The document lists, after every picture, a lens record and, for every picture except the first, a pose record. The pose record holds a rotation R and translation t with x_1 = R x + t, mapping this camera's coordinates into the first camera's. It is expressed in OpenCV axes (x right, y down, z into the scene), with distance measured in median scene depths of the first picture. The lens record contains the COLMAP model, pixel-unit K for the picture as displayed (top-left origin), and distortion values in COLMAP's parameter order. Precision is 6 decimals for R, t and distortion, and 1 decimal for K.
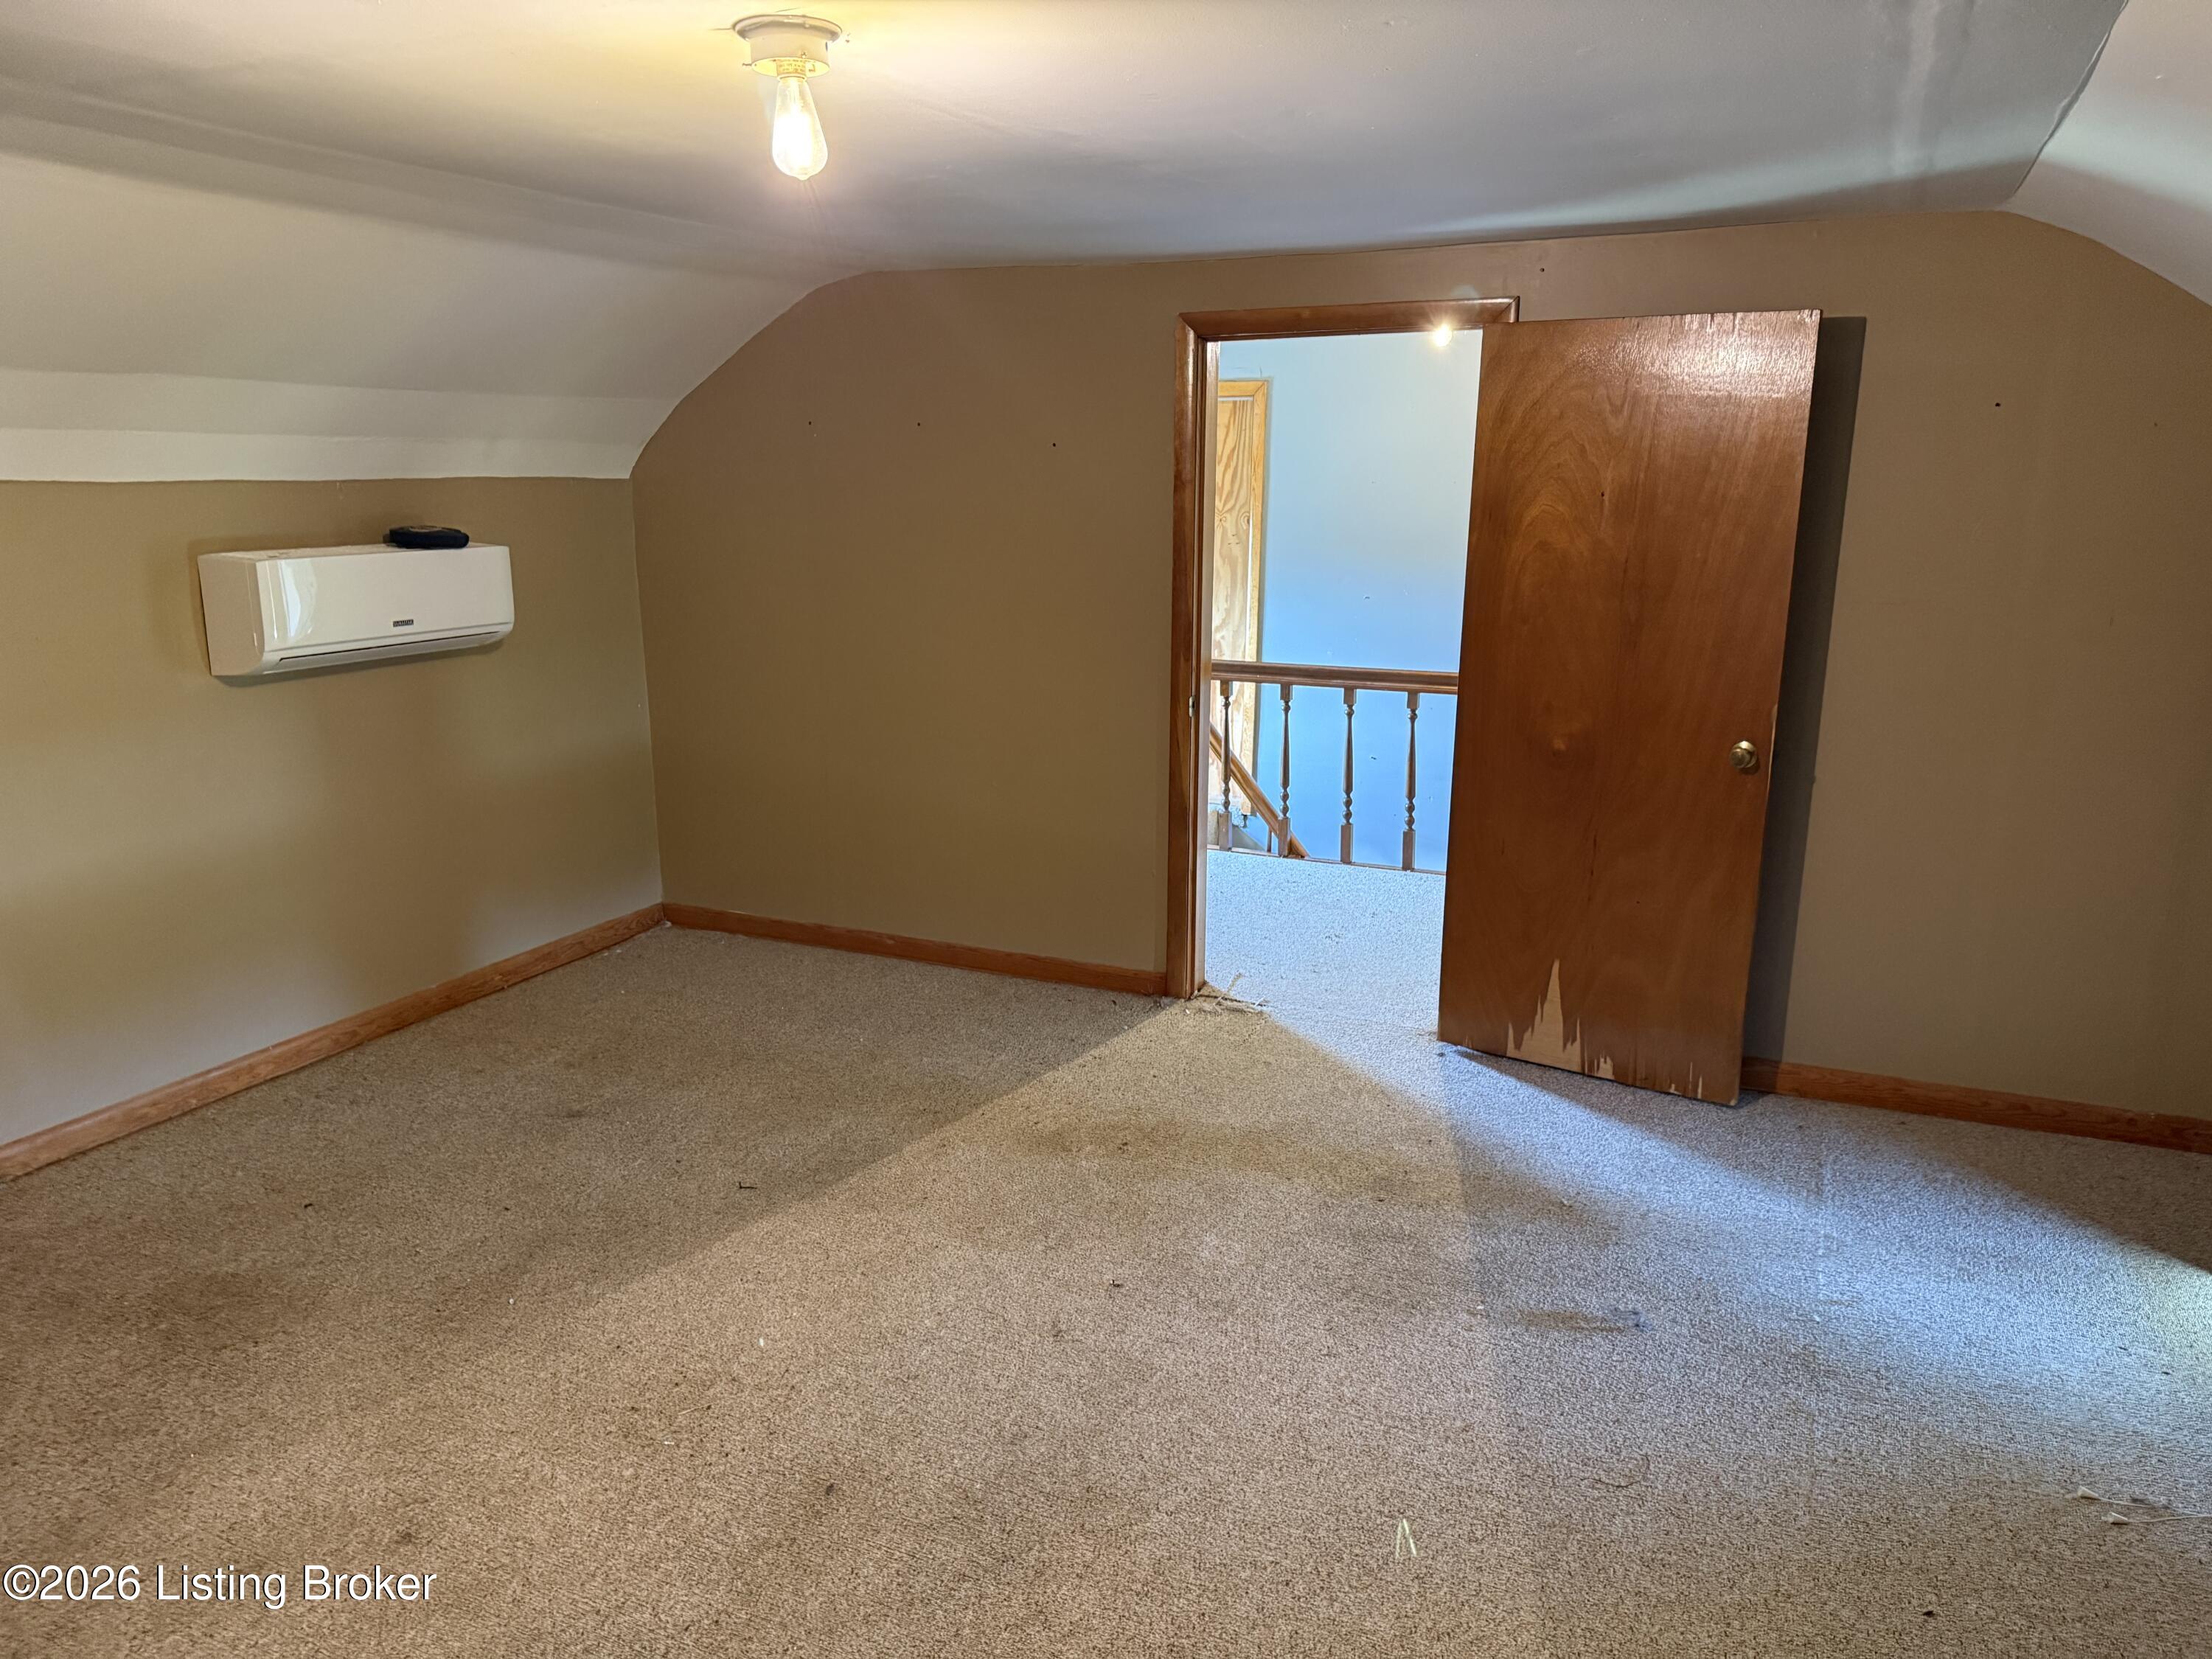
lens RADIAL K [[1557.1, 0, 1106.0], [0, 1557.1, 829.5], [0, 0, 1]] dist [0.105201, -0.144125]
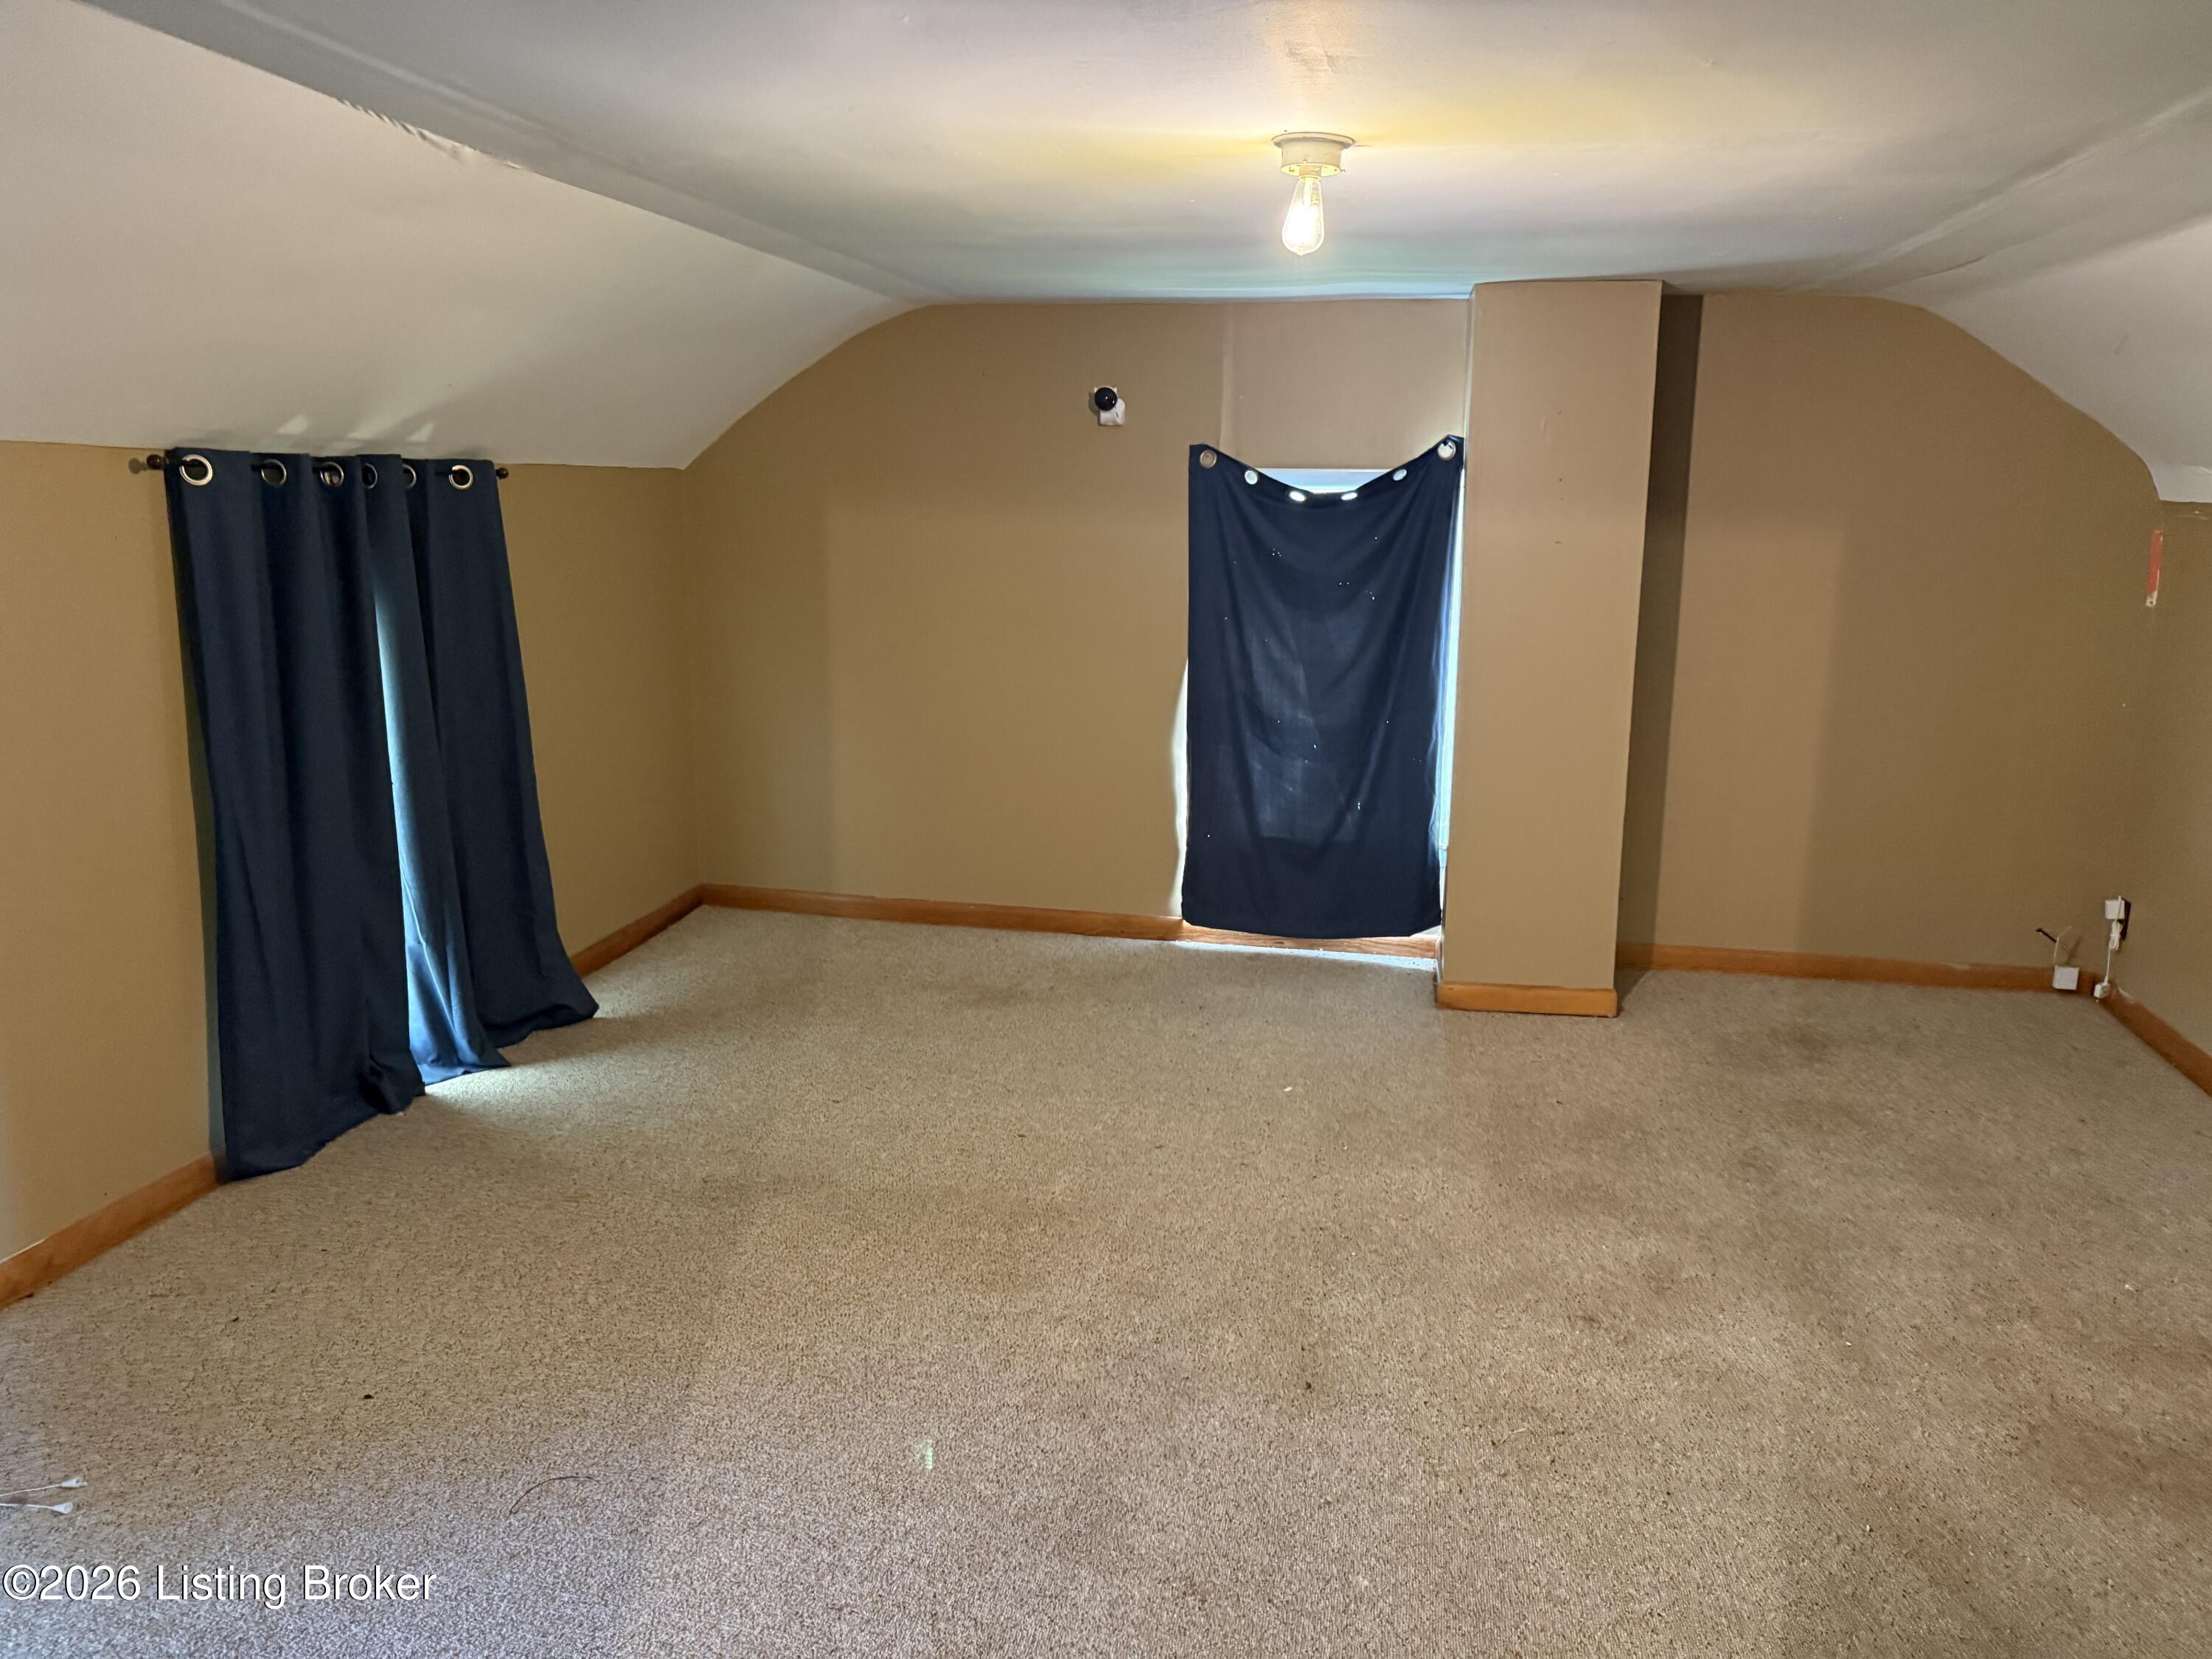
lens RADIAL K [[1557.1, 0, 1106.0], [0, 1557.1, 829.5], [0, 0, 1]] dist [0.105201, -0.144125]
pose [[-0.973907, 0.024247, -0.225648, 0.204262], [-0.074279, 0.905457, 0.417889, -0.389417], [0.214448, 0.423746, -0.880029, 1.751767]]
